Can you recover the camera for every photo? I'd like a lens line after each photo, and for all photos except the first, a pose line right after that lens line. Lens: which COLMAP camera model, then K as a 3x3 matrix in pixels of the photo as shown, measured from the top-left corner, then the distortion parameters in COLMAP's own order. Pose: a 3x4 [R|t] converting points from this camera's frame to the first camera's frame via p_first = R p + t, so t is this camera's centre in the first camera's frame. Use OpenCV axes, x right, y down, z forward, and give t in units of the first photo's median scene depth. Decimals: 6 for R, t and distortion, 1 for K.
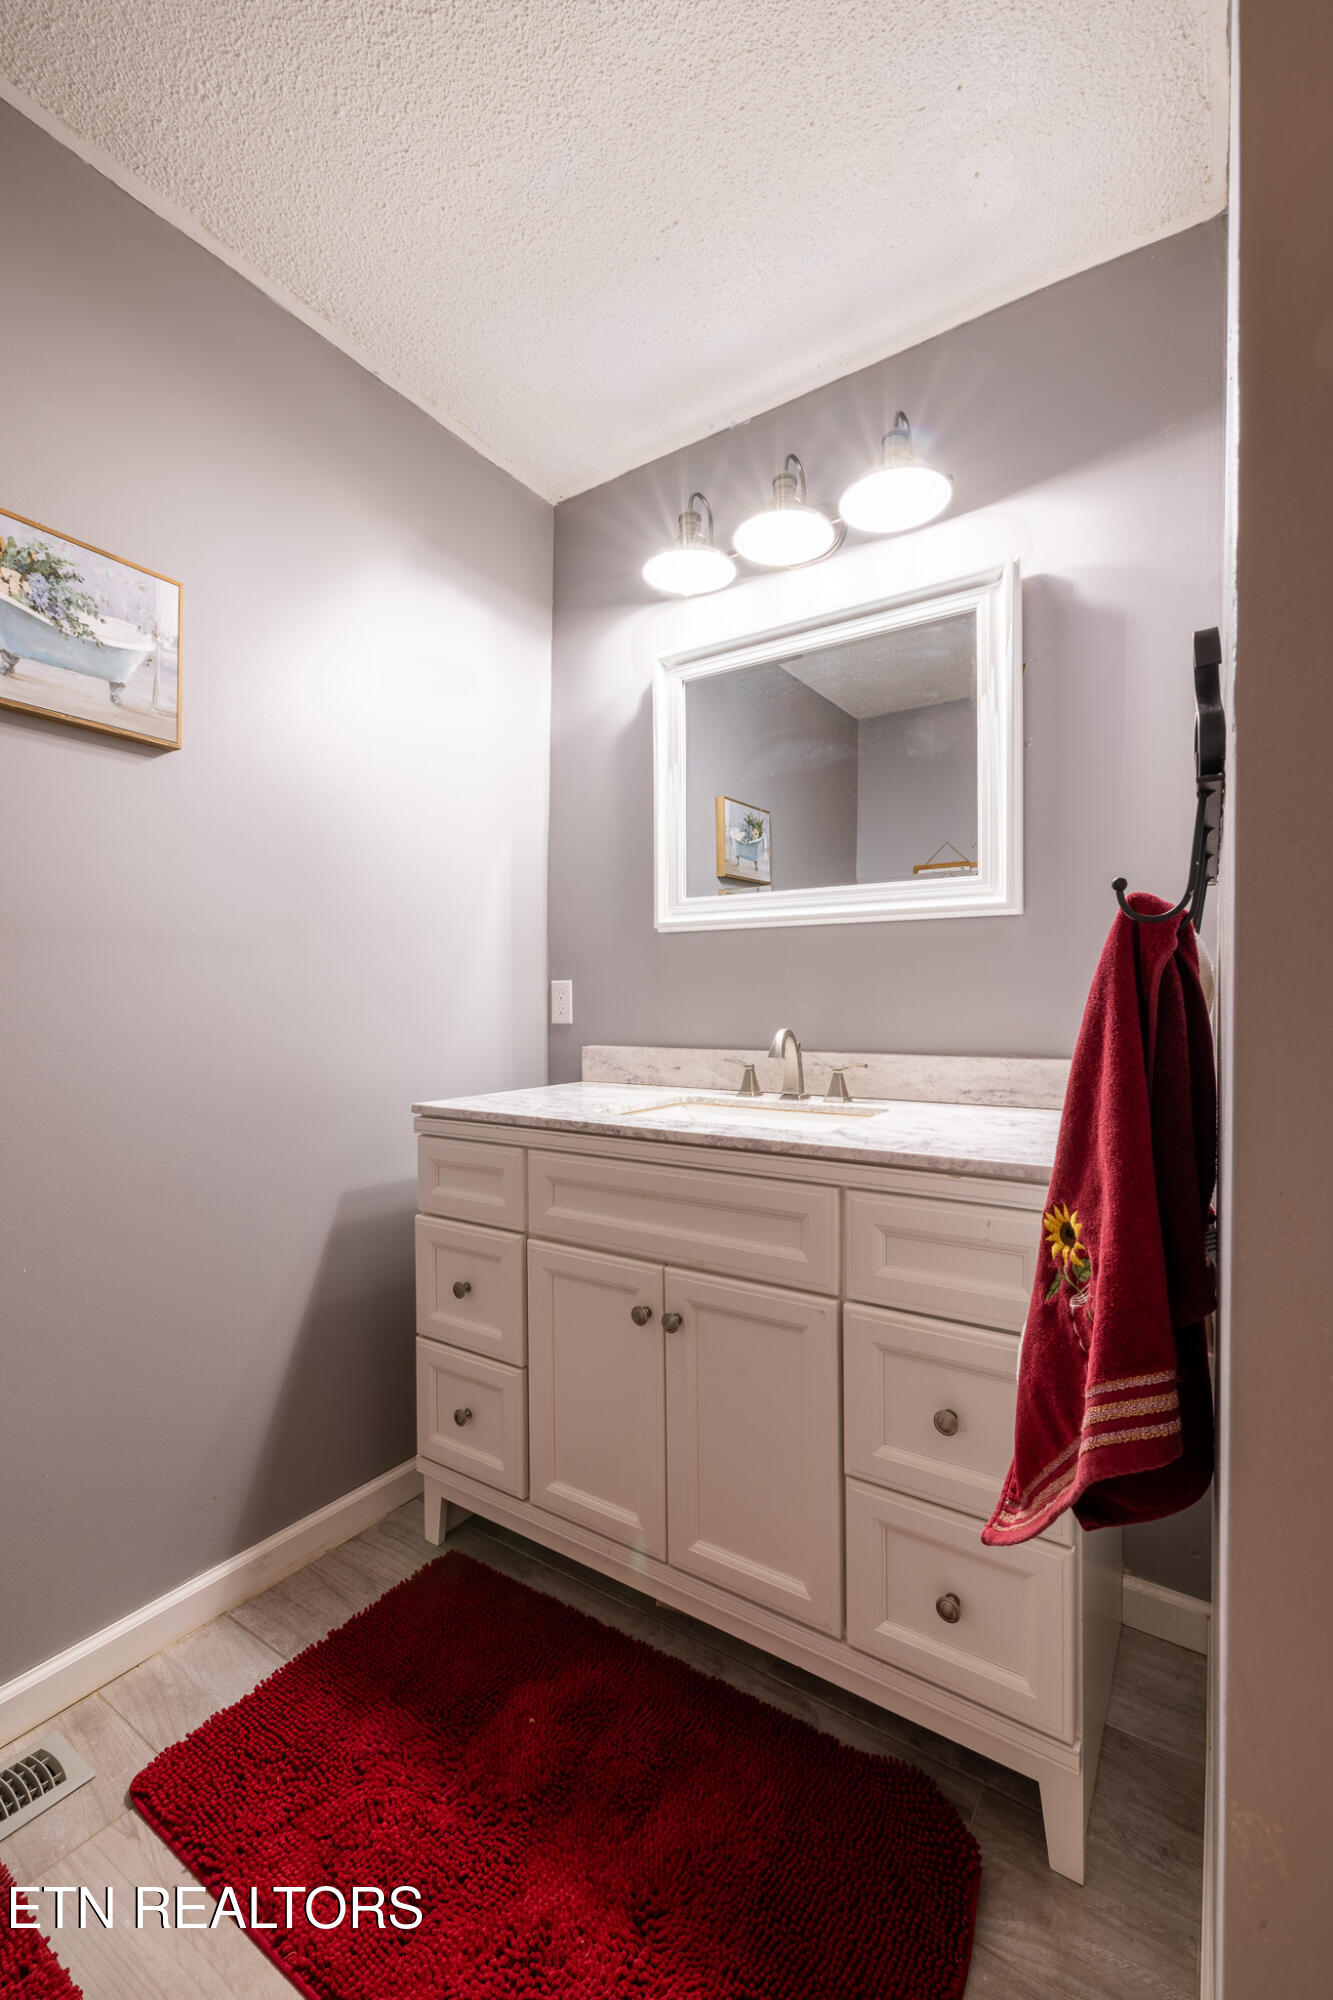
lens RADIAL K [[835.6, 0, 665.5], [0, 835.6, 1005.0], [0, 0, 1]] dist [0.000866, -0.001043]
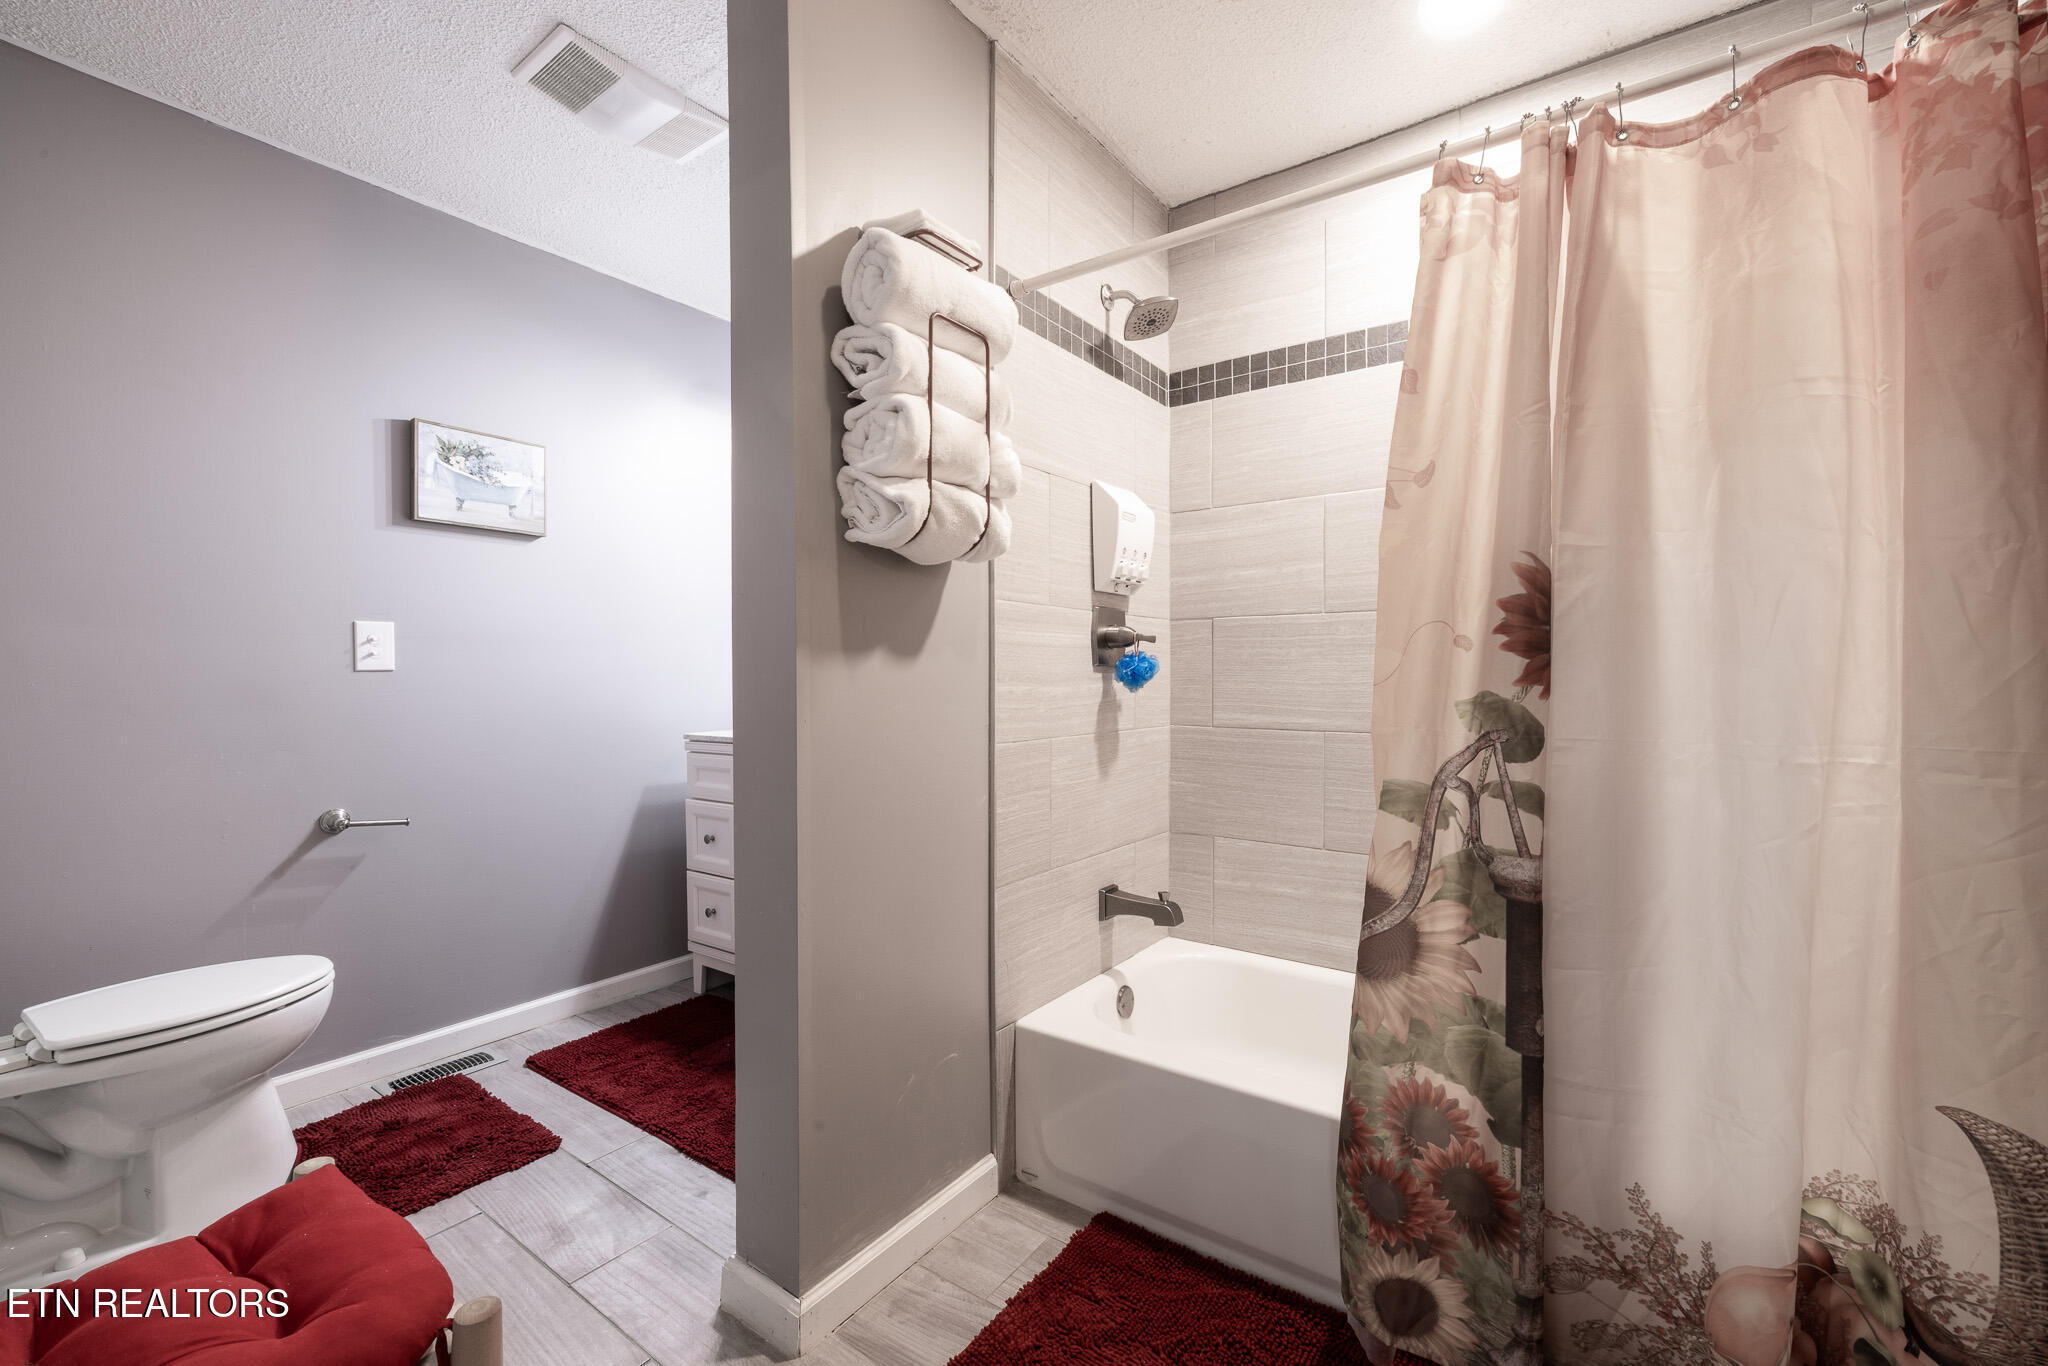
lens RADIAL K [[855.6, 0, 1017.6], [0, 855.6, 676.9], [0, 0, 1]] dist [0.000866, -0.001043]
pose [[0.999517, -0.003812, -0.030837, 0.479643], [0.004097, 0.999949, 0.009197, -0.010023], [0.030800, -0.009319, 0.999482, -0.796566]]
